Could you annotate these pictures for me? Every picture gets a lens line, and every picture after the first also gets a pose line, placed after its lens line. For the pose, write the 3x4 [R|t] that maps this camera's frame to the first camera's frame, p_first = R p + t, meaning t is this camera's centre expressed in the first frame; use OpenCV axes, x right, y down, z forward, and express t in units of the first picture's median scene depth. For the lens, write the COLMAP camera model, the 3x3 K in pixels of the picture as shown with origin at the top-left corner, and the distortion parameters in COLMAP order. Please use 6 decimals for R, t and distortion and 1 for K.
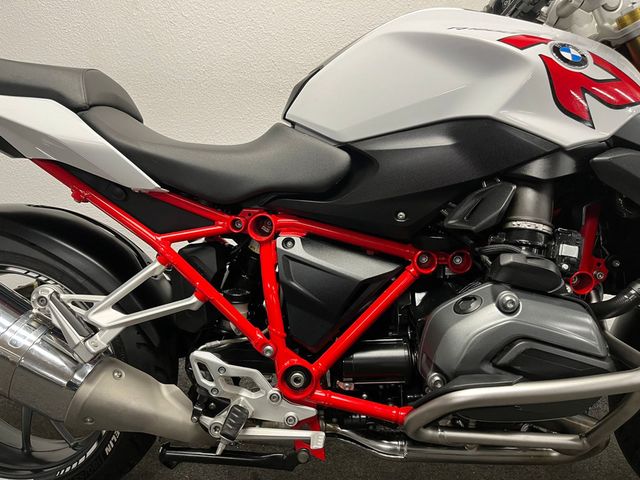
lens RADIAL K [[477.4, 0, 322.0], [0, 477.4, 239.1], [0, 0, 1]] dist [0.081243, -0.117180]
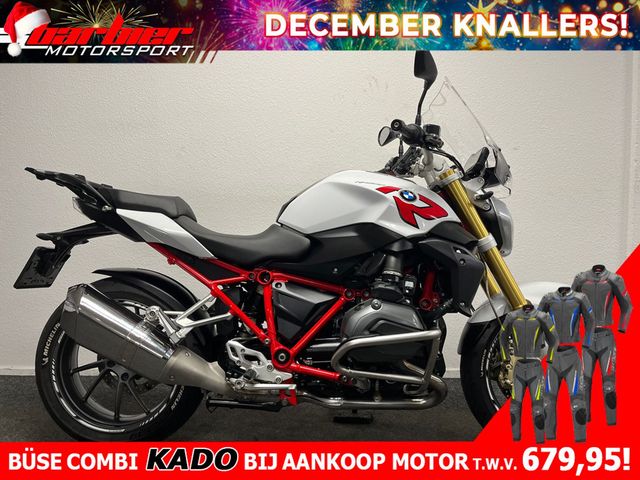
lens RADIAL K [[477.4, 0, 322.0], [0, 477.4, 239.1], [0, 0, 1]] dist [0.081243, -0.117180]
pose [[0.999685, 0.001852, 0.025014, 0.057728], [0.002732, 0.983301, -0.181966, 0.180877], [-0.024934, 0.181977, 0.982987, -0.951808]]
